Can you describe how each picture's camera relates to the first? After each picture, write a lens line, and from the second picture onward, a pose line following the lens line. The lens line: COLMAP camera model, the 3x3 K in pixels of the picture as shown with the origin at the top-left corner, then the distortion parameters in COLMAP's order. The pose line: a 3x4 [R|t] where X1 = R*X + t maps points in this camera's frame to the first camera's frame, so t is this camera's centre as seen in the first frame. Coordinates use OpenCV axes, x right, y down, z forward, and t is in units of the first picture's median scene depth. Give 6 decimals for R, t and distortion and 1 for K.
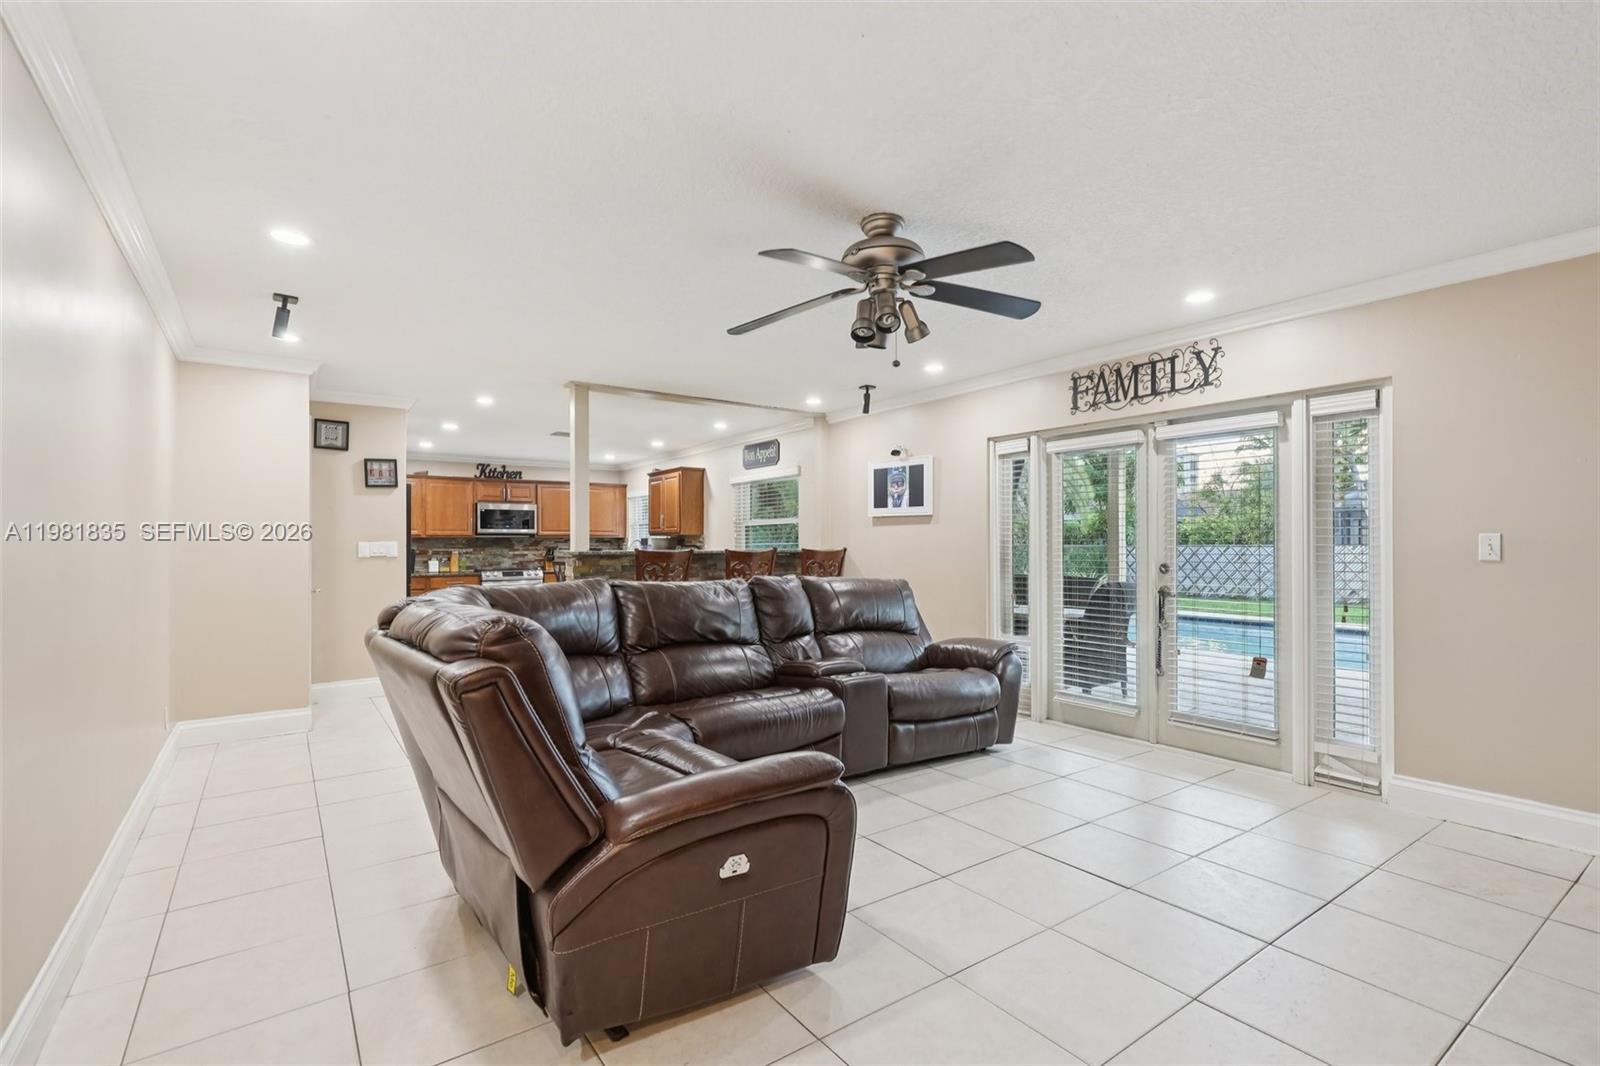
lens RADIAL K [[739.1, 0, 811.2], [0, 739.1, 541.0], [0, 0, 1]] dist [0.000405, 0.000383]
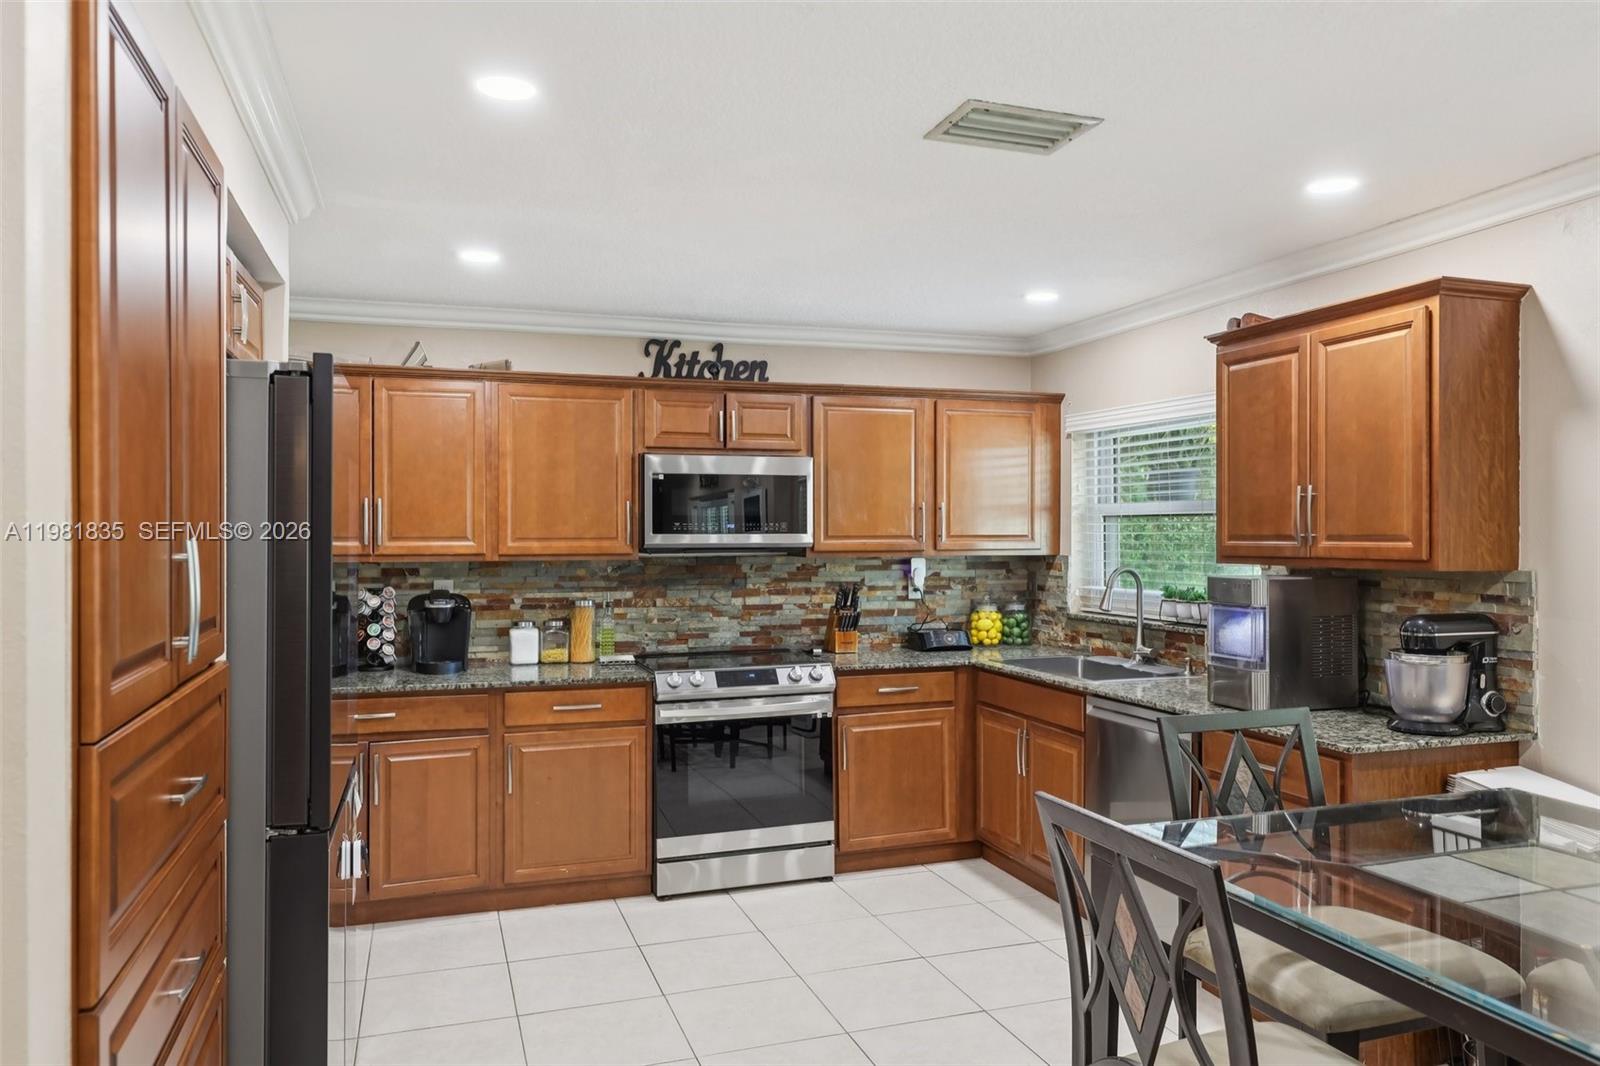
lens RADIAL K [[1140.5, 0, 801.2], [0, 1140.5, 525.0], [0, 0, 1]] dist [0.002081, -0.002156]
pose [[0.952658, 0.001670, -0.304038, -0.234543], [-0.001213, 0.999998, 0.001692, -0.021247], [0.304040, -0.001243, 0.952658, 0.545927]]
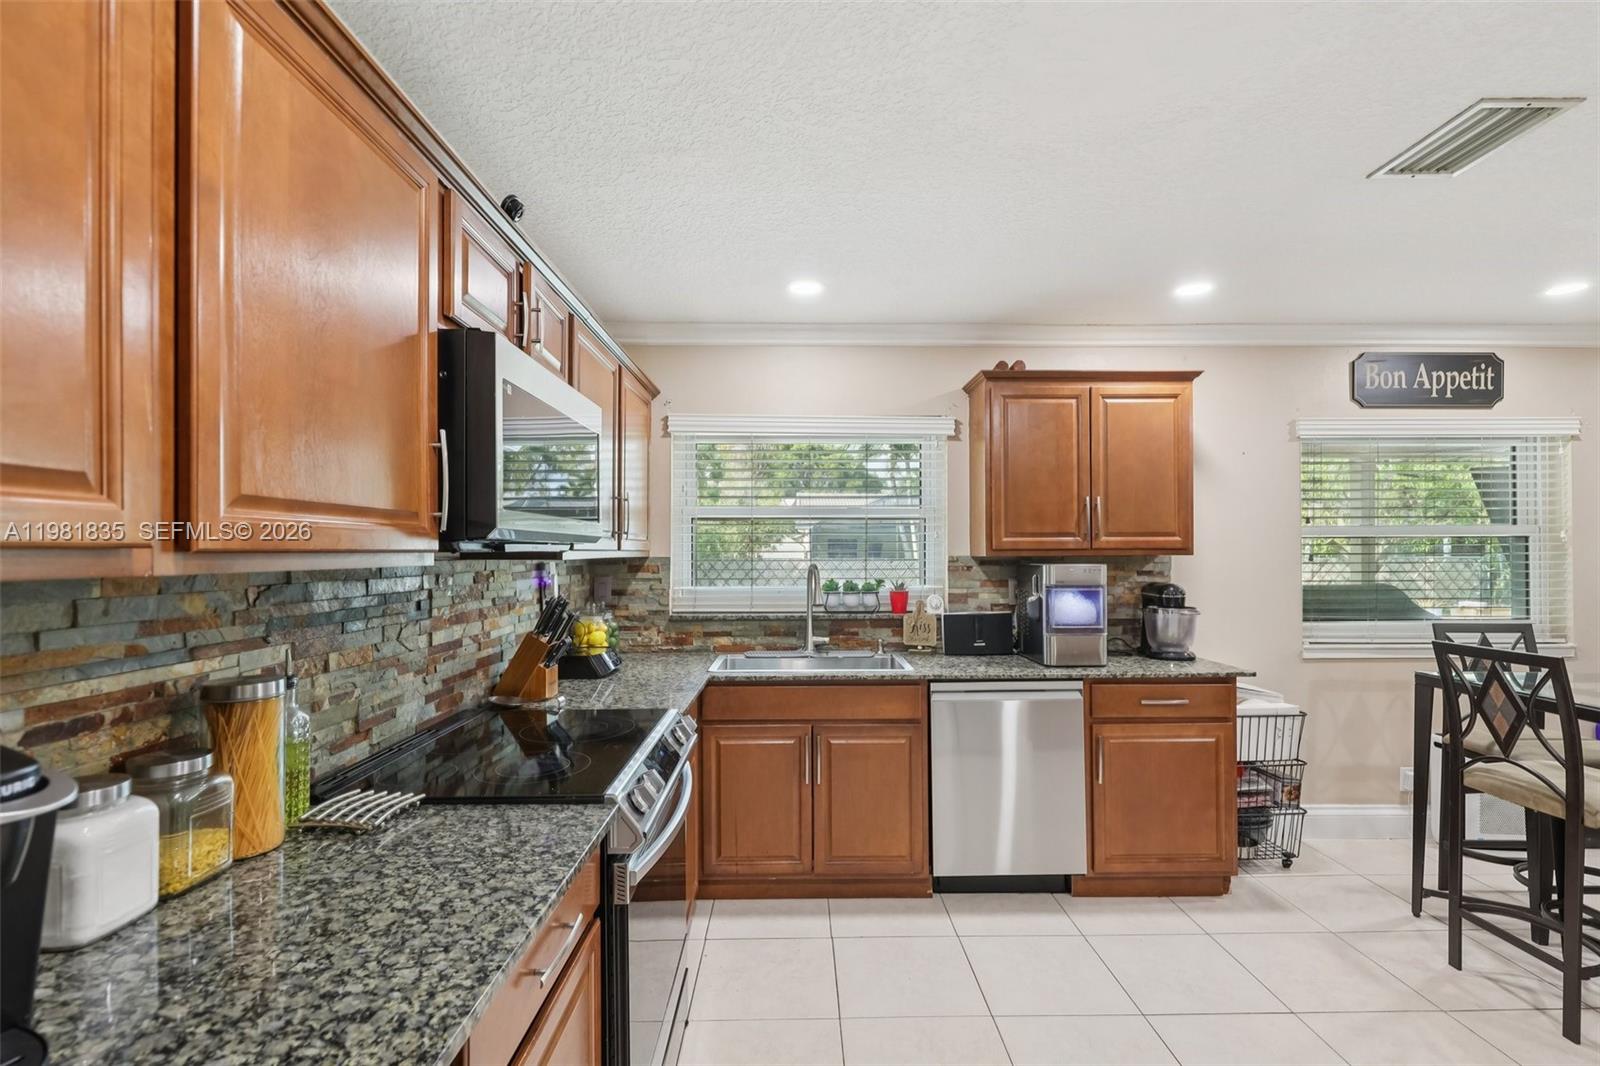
lens RADIAL K [[739.1, 0, 810.7], [0, 739.1, 549.0], [0, 0, 1]] dist [0.000405, 0.000383]
pose [[0.571175, 0.007101, 0.820798, -0.537597], [-0.005812, 0.999972, -0.004607, -0.007729], [-0.820808, -0.002140, 0.571200, 0.866065]]
